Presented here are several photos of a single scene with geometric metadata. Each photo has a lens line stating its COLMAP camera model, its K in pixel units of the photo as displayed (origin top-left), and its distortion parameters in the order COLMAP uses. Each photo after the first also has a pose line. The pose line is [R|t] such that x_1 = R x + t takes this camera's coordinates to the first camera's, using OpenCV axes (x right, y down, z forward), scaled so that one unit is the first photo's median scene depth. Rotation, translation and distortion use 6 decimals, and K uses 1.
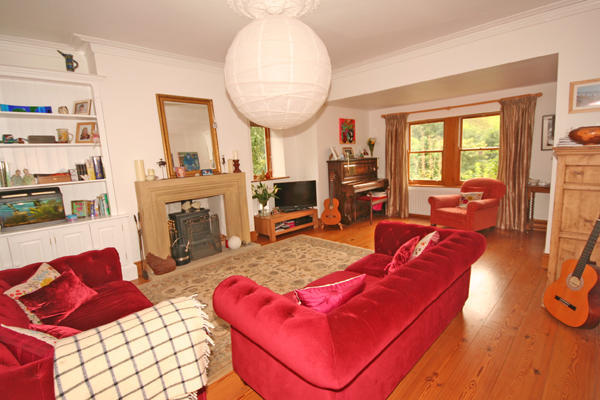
lens RADIAL K [[290.1, 0, 302.6], [0, 290.1, 199.4], [0, 0, 1]] dist [0.002088, 0.000463]
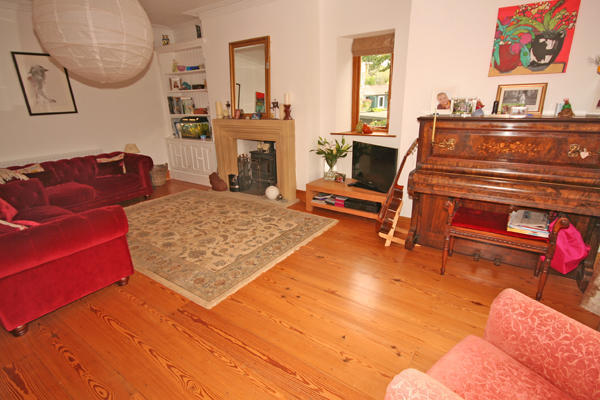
lens RADIAL K [[302.1, 0, 301.9], [0, 302.1, 198.9], [0, 0, 1]] dist [0.013052, -0.005395]
pose [[0.192640, 0.343233, -0.919283, 0.750682], [-0.137746, 0.937013, 0.320988, -0.177730], [0.971553, 0.064793, 0.227785, 0.892901]]
